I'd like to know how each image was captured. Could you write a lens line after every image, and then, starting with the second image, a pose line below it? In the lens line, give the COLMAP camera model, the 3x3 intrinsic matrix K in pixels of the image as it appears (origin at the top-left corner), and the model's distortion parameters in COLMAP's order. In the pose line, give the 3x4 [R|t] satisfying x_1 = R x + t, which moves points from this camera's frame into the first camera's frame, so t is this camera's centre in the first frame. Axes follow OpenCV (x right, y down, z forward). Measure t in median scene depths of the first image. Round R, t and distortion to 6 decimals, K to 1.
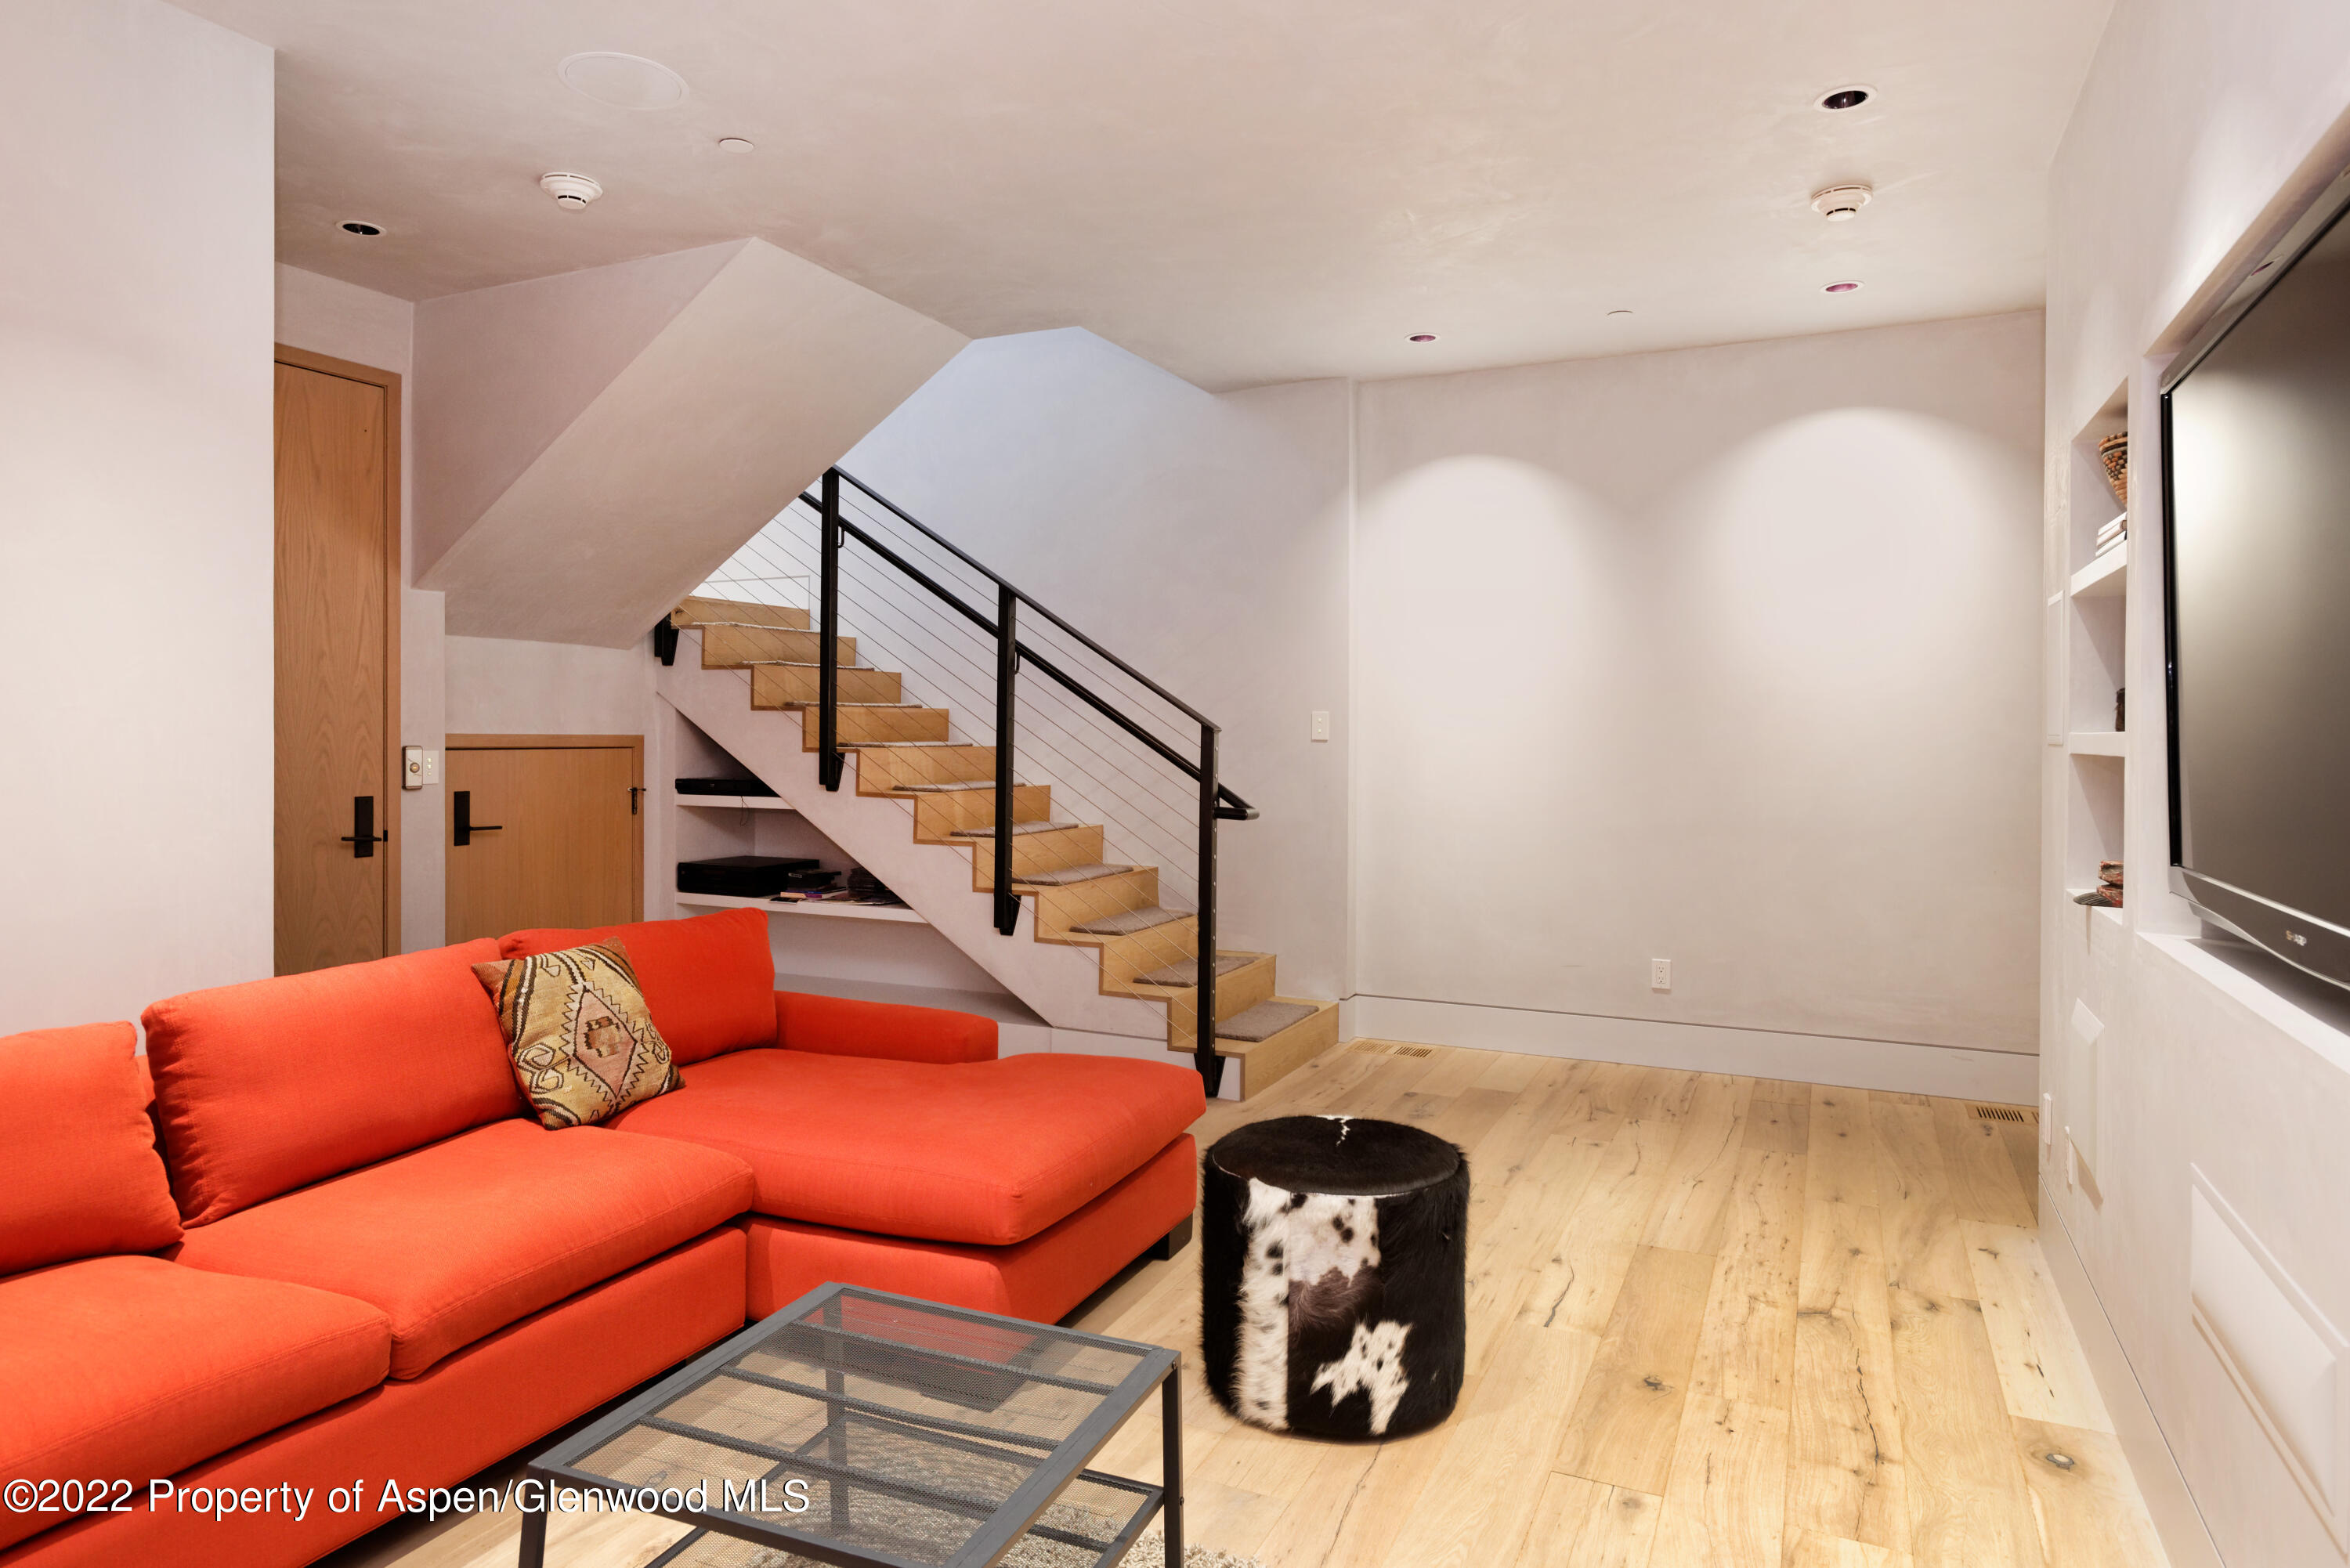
lens RADIAL K [[1367.9, 0, 1177.6], [0, 1367.9, 771.5], [0, 0, 1]] dist [-0.000109, -0.000043]
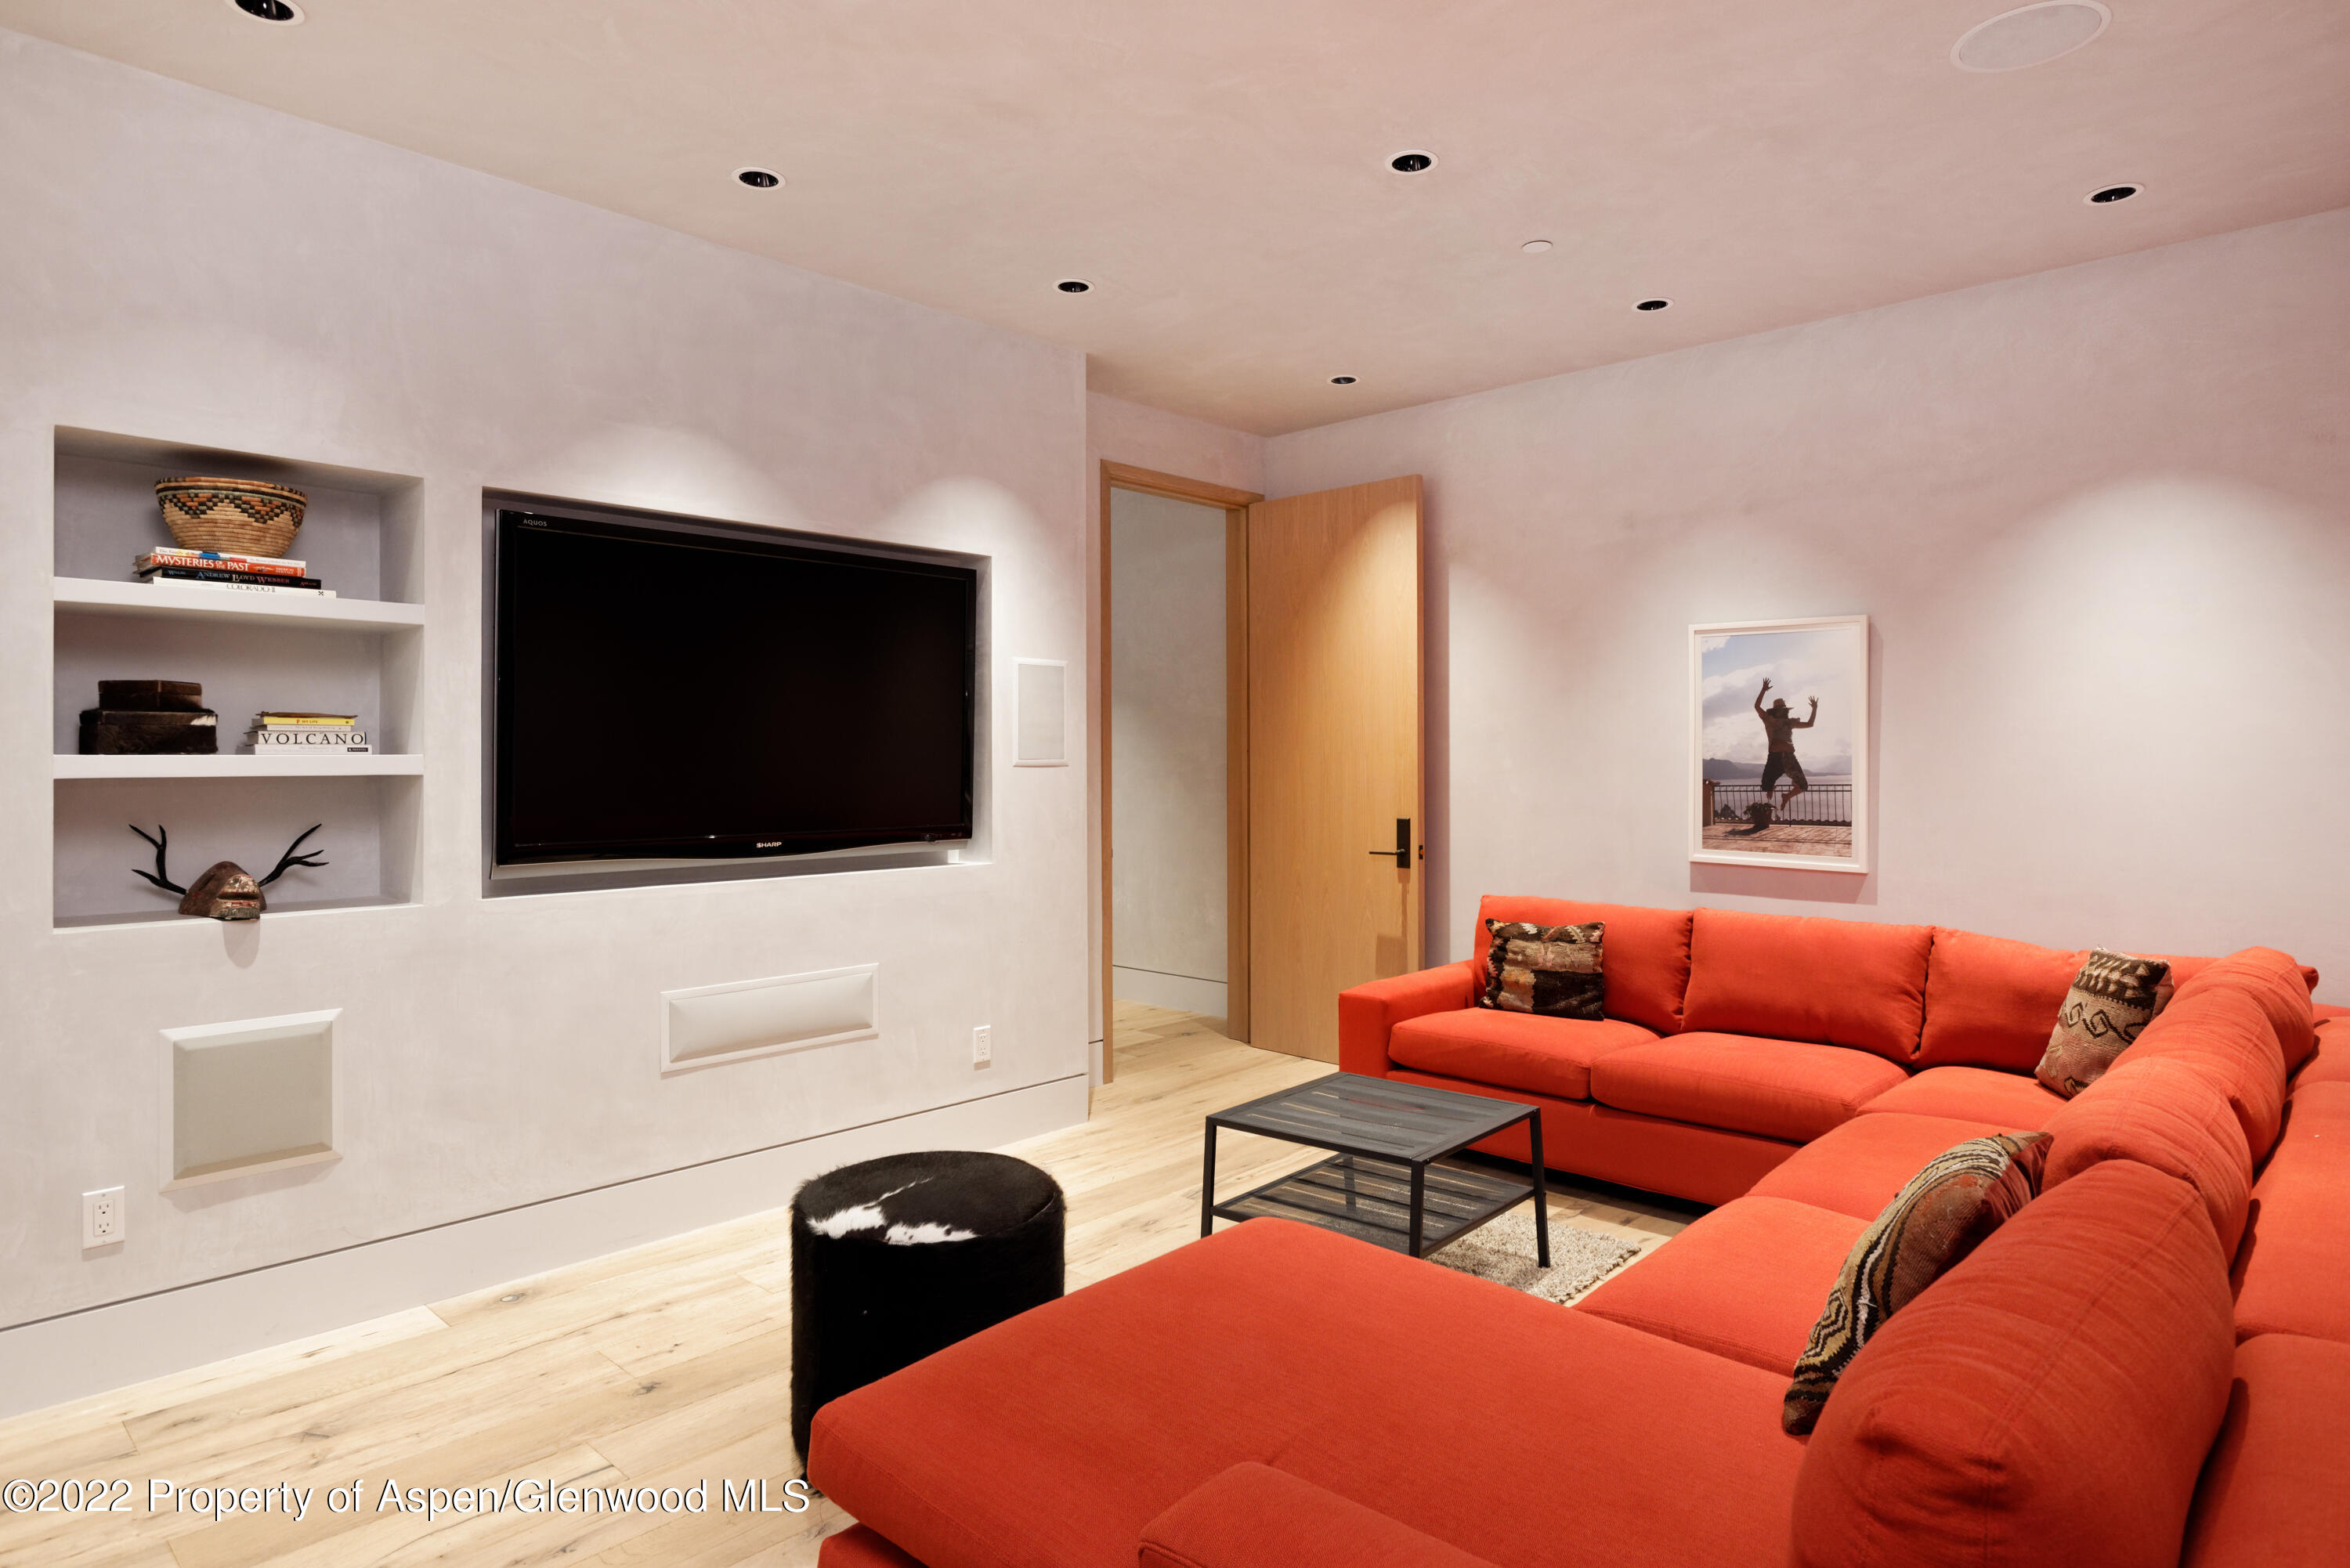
lens RADIAL K [[1367.9, 0, 1173.9], [0, 1367.9, 777.5], [0, 0, 1]] dist [-0.000109, -0.000043]
pose [[-0.958596, 0.004629, 0.284733, -0.300835], [0.010468, 0.999765, 0.018986, -0.019599], [-0.284578, 0.021180, -0.958419, 1.758498]]
